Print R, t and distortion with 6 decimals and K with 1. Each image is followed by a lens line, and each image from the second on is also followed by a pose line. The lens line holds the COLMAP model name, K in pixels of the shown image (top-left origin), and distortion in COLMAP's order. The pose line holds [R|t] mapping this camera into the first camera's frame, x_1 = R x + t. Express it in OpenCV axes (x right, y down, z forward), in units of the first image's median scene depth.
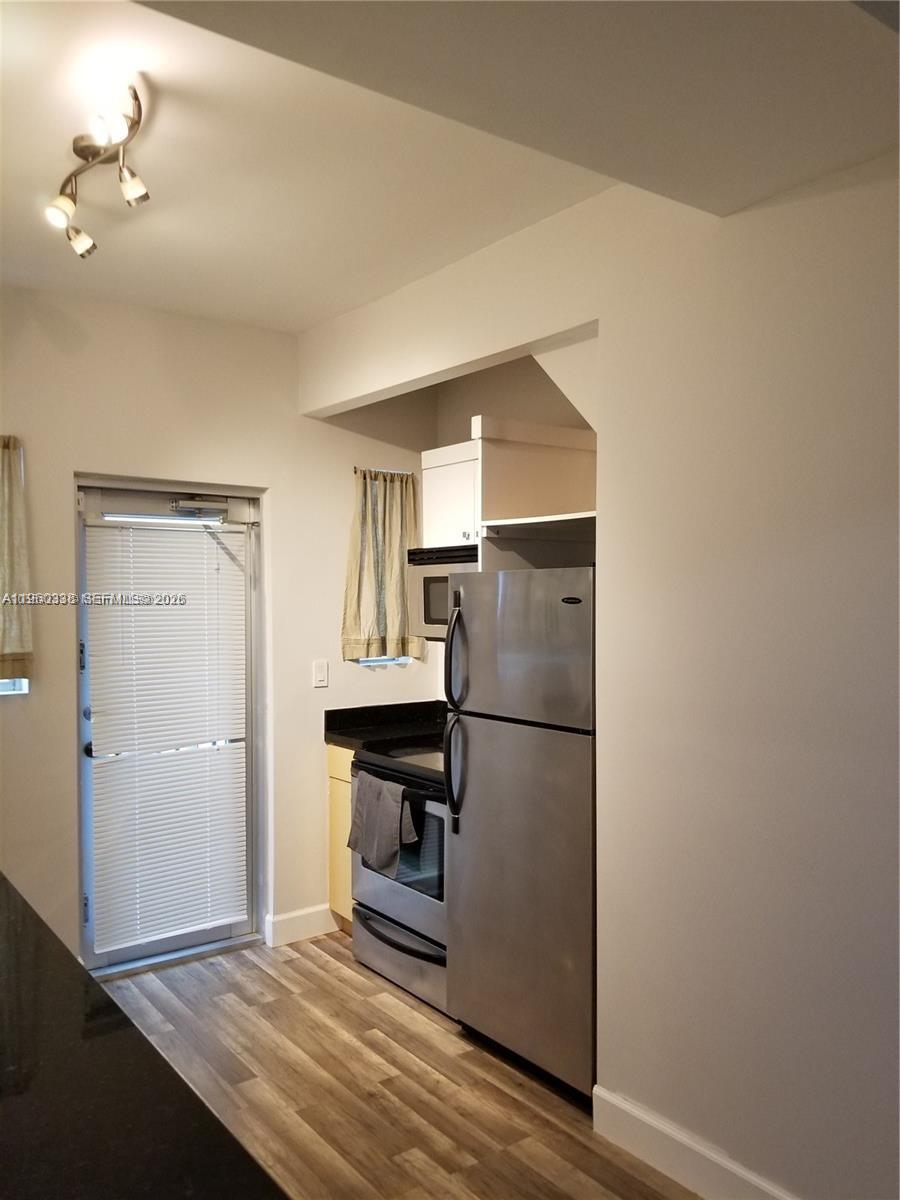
lens RADIAL K [[920.6, 0, 450.0], [0, 920.6, 600.0], [0, 0, 1]] dist [0.035023, -0.068713]
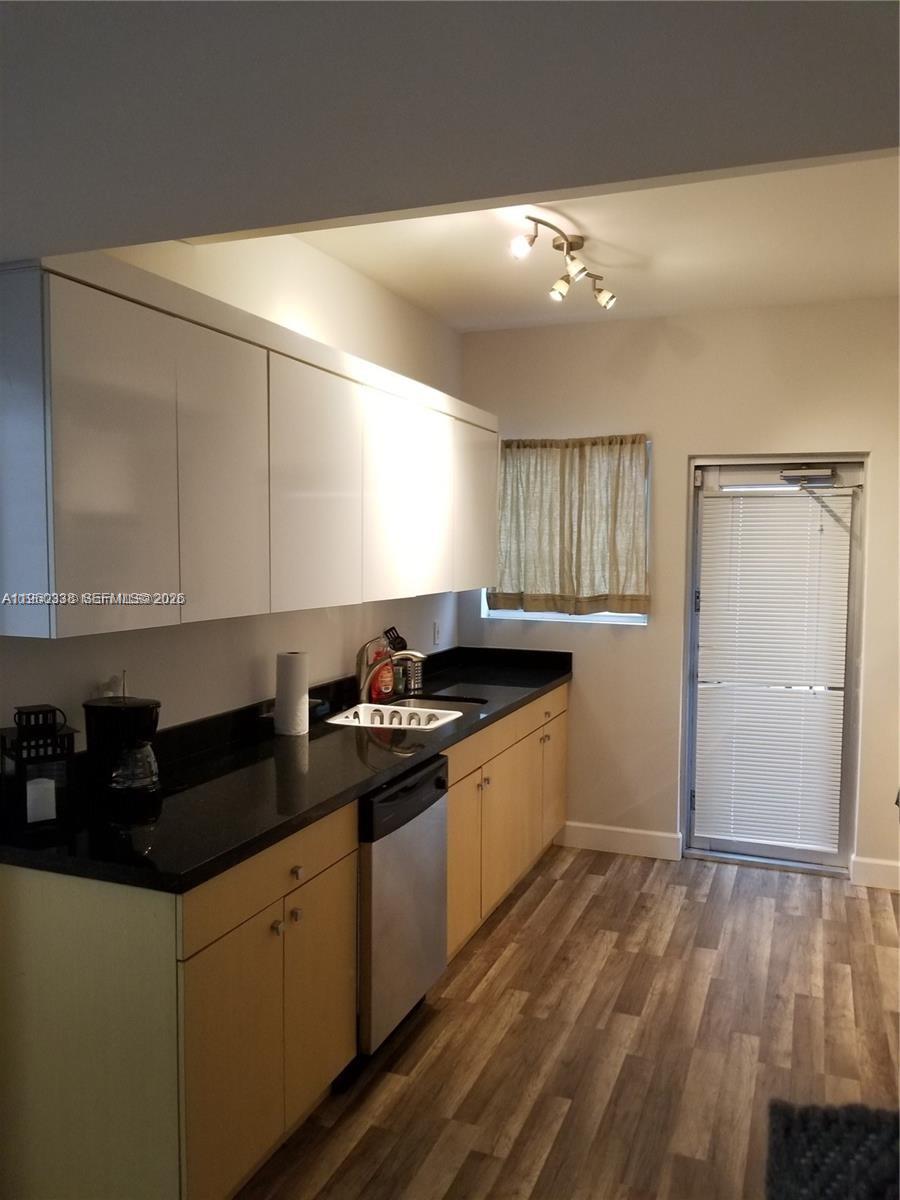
lens RADIAL K [[920.6, 0, 450.0], [0, 920.6, 600.0], [0, 0, 1]] dist [0.035023, -0.068713]
pose [[0.536616, 0.061085, -0.841612, 0.477629], [-0.014324, 0.997892, 0.063295, -0.015219], [0.843705, -0.021910, 0.536360, 0.043148]]
